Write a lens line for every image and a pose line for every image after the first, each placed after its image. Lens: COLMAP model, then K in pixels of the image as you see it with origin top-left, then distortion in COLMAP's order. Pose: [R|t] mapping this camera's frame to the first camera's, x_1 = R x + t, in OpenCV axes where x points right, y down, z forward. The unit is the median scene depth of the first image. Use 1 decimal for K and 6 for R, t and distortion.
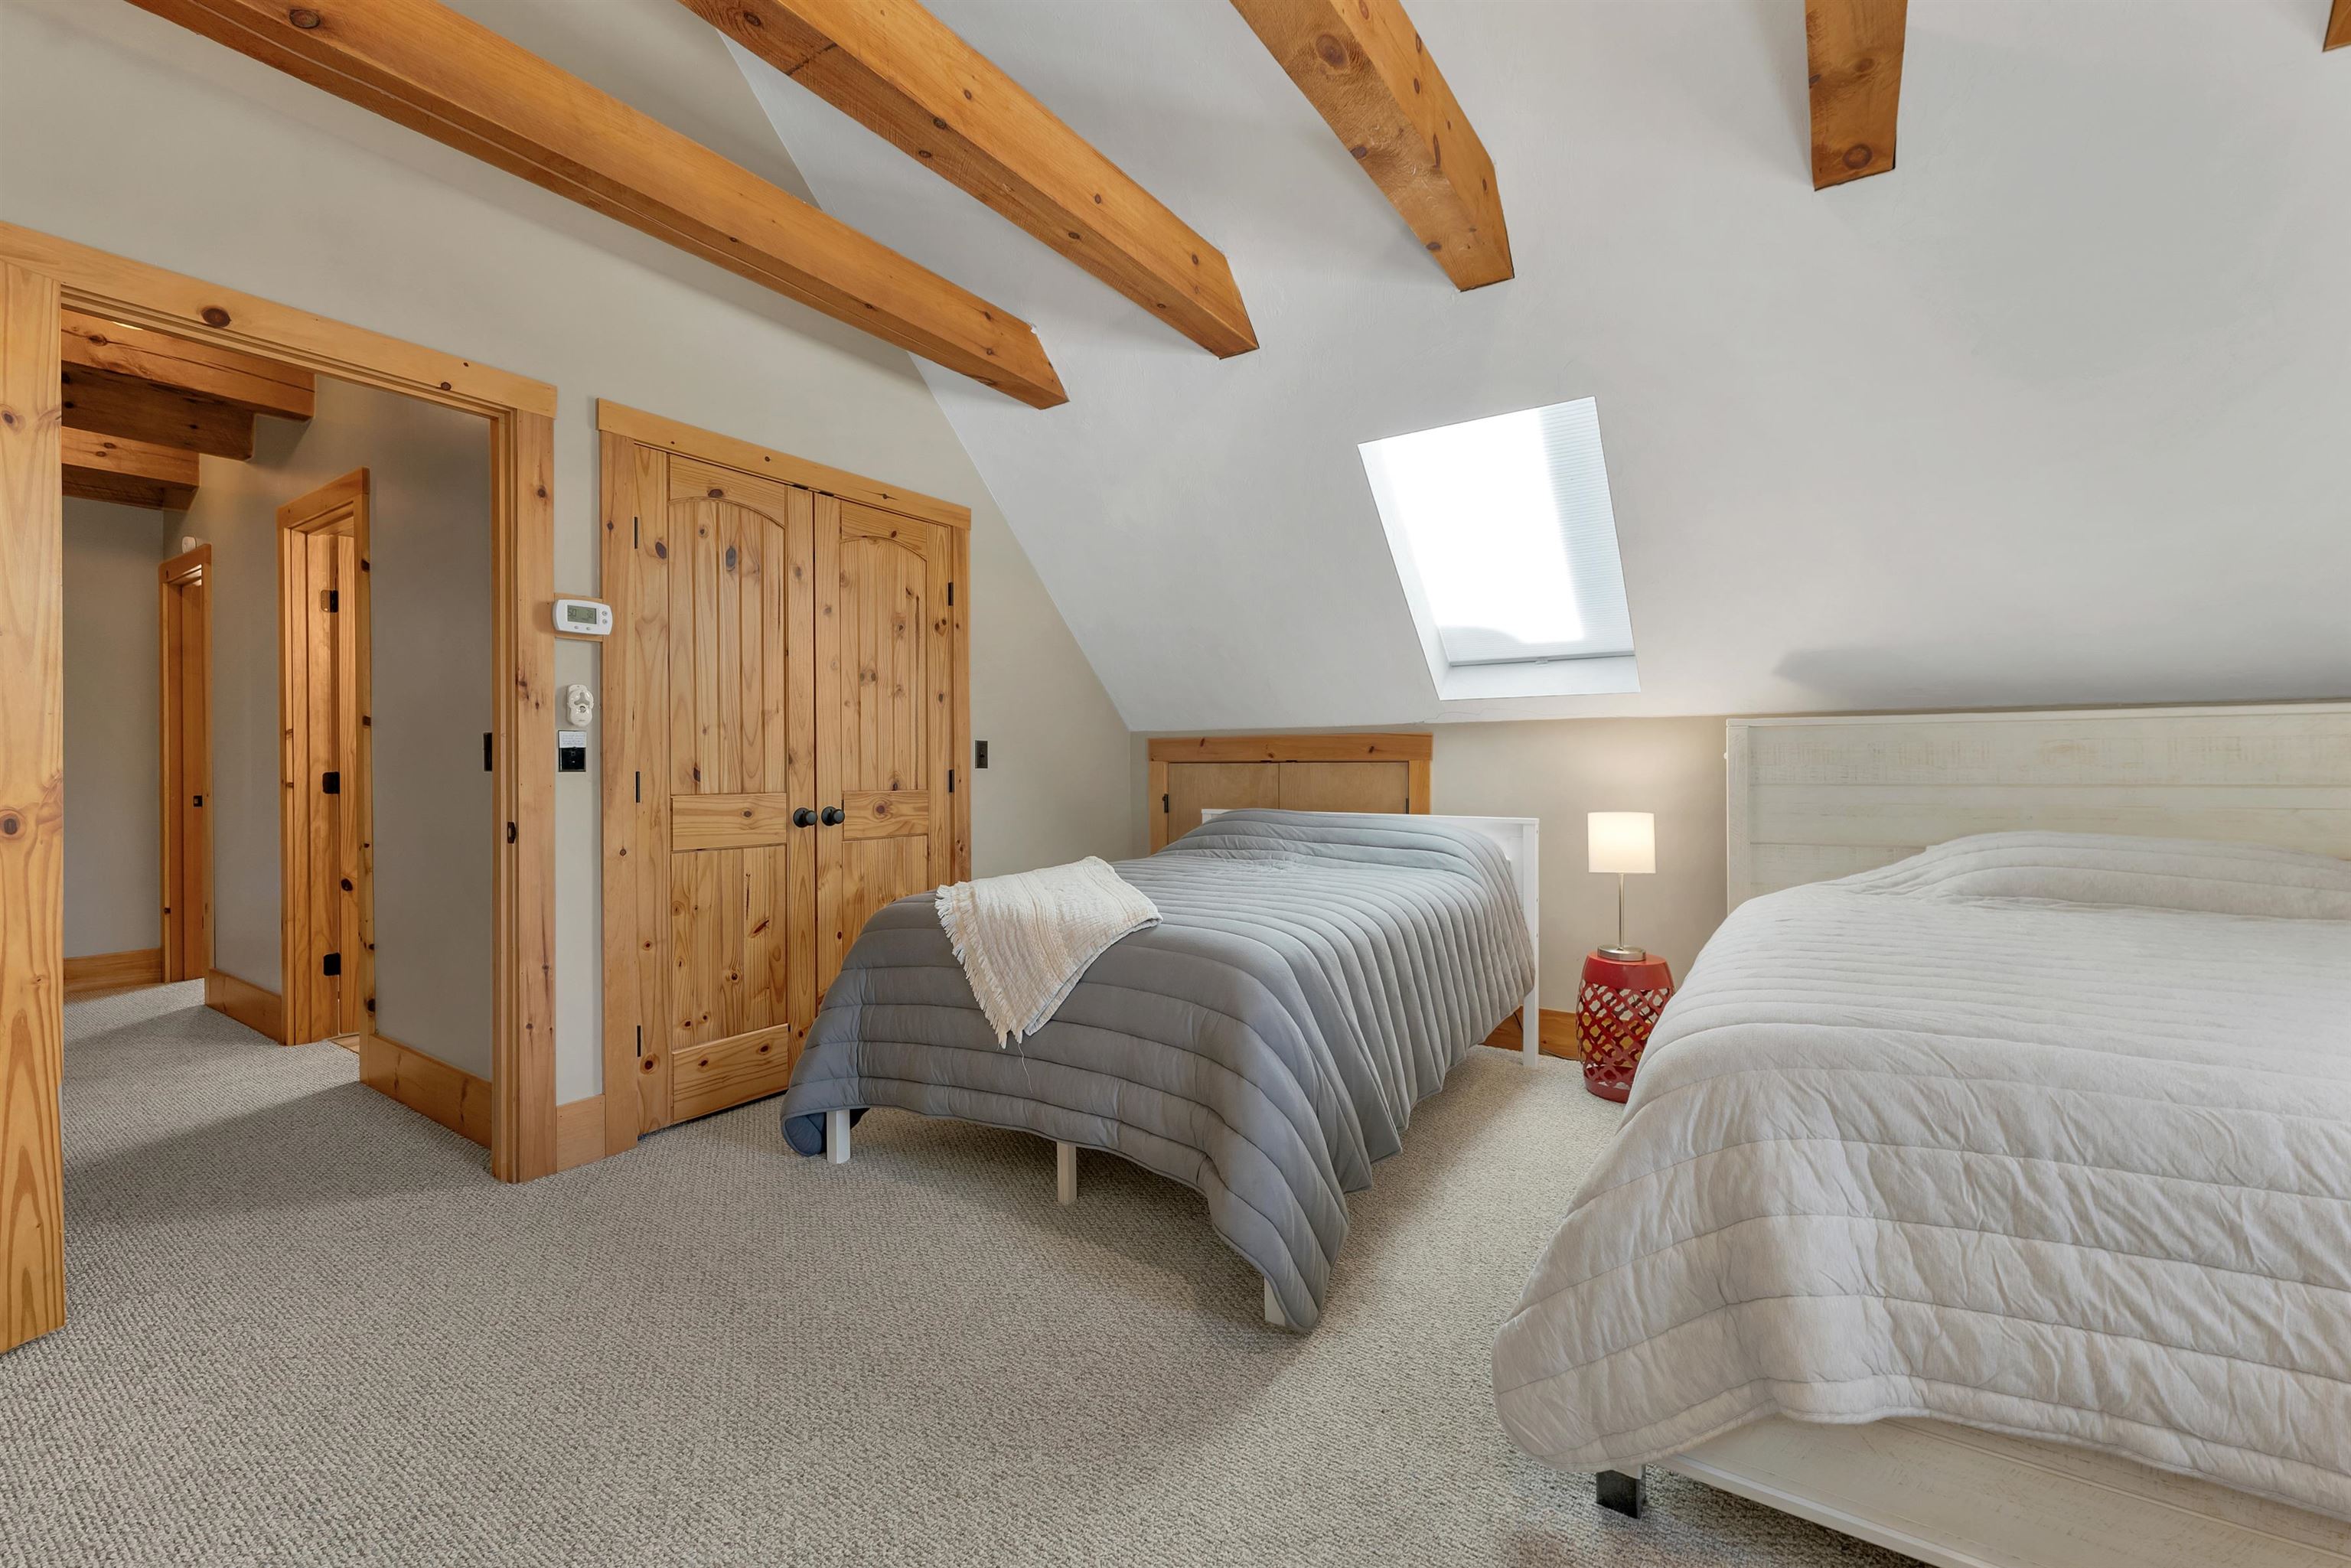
lens RADIAL K [[968.6, 0, 1175.5], [0, 968.6, 784.0], [0, 0, 1]] dist [-0.000529, -0.000108]
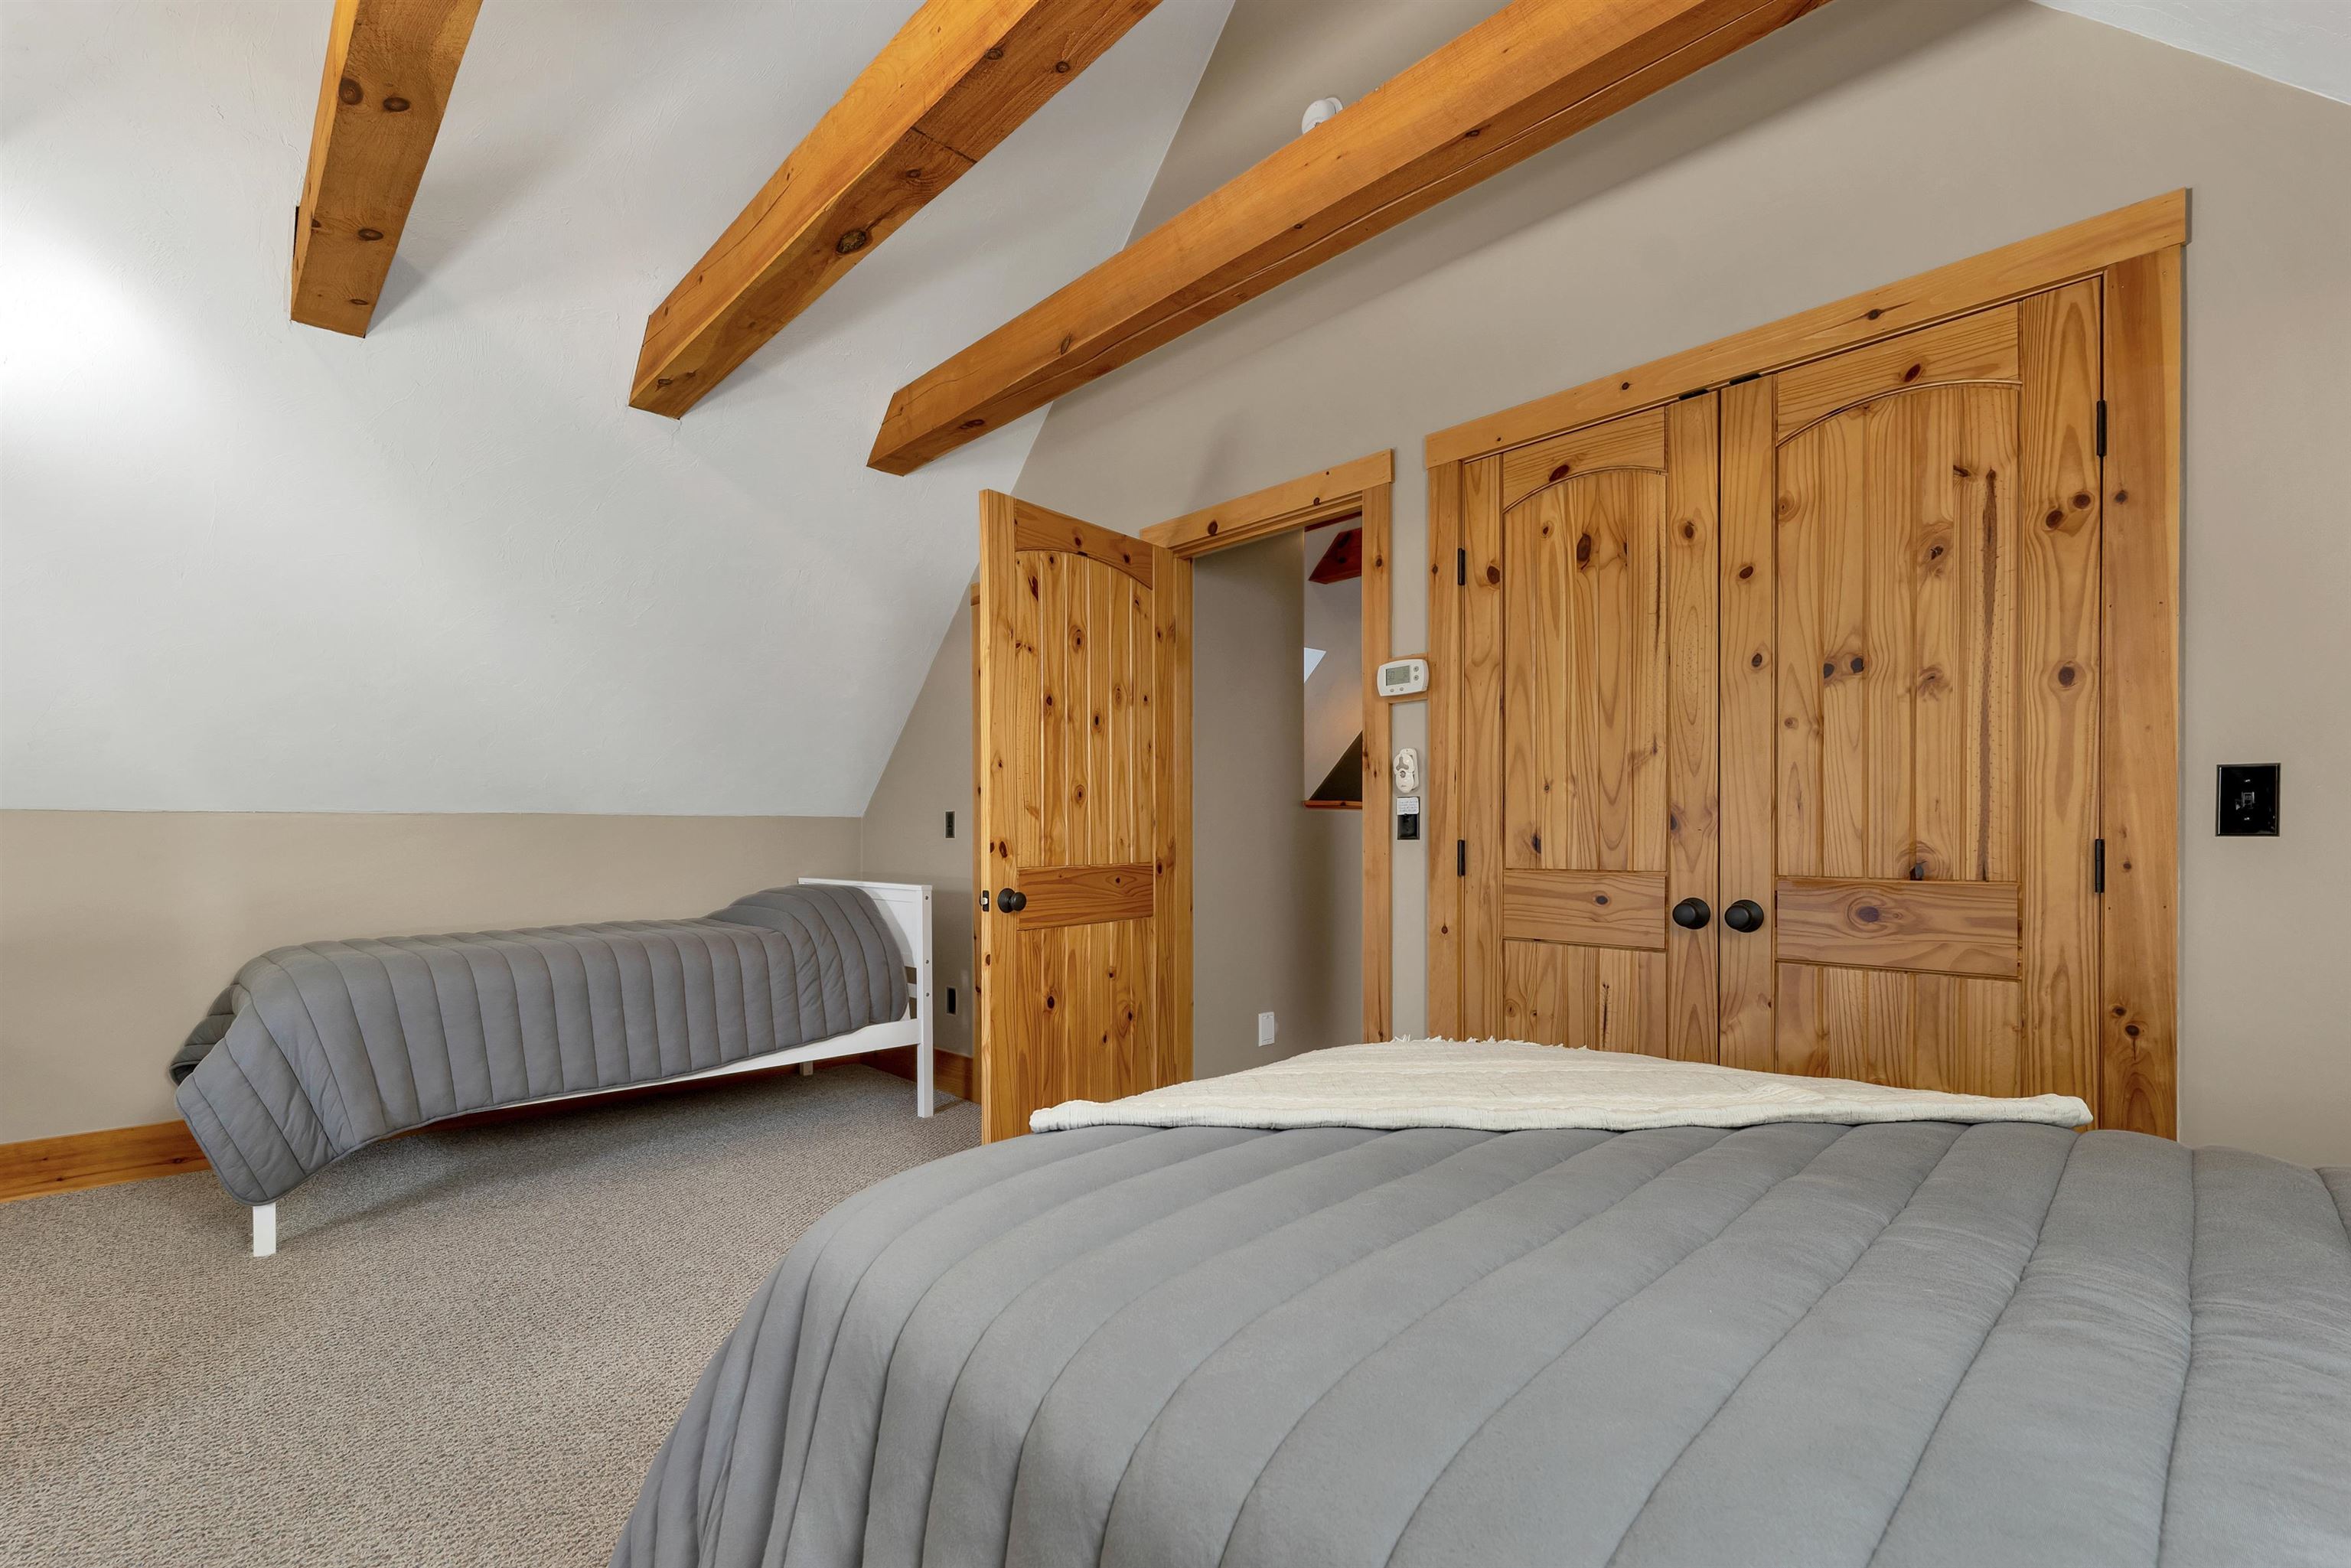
lens RADIAL K [[1036.4, 0, 1191.1], [0, 1036.4, 835.2], [0, 0, 1]] dist [0.001282, 0.000278]
pose [[-0.205214, 0.004866, -0.978705, 0.352391], [-0.010661, 0.999917, 0.007207, -0.018332], [0.978659, 0.011913, -0.205145, 0.823442]]
